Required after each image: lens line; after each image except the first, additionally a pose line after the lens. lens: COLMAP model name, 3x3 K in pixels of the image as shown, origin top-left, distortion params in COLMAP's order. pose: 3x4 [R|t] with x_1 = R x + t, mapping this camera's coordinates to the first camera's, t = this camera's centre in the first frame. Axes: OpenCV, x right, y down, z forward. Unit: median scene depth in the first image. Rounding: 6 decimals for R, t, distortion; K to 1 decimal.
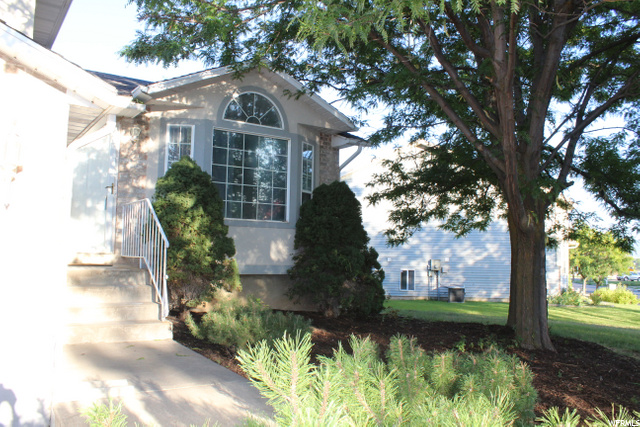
lens RADIAL K [[530.9, 0, 316.2], [0, 530.9, 211.2], [0, 0, 1]] dist [-0.167436, 0.153580]
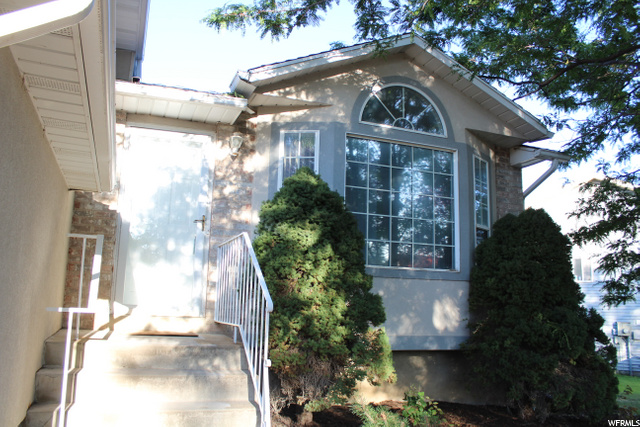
lens RADIAL K [[530.9, 0, 316.2], [0, 530.9, 211.2], [0, 0, 1]] dist [-0.167436, 0.153580]
pose [[0.969010, -0.033606, -0.244724, -0.069590], [0.006712, 0.993919, -0.109909, 0.018354], [0.246930, 0.104860, 0.963343, 0.343133]]
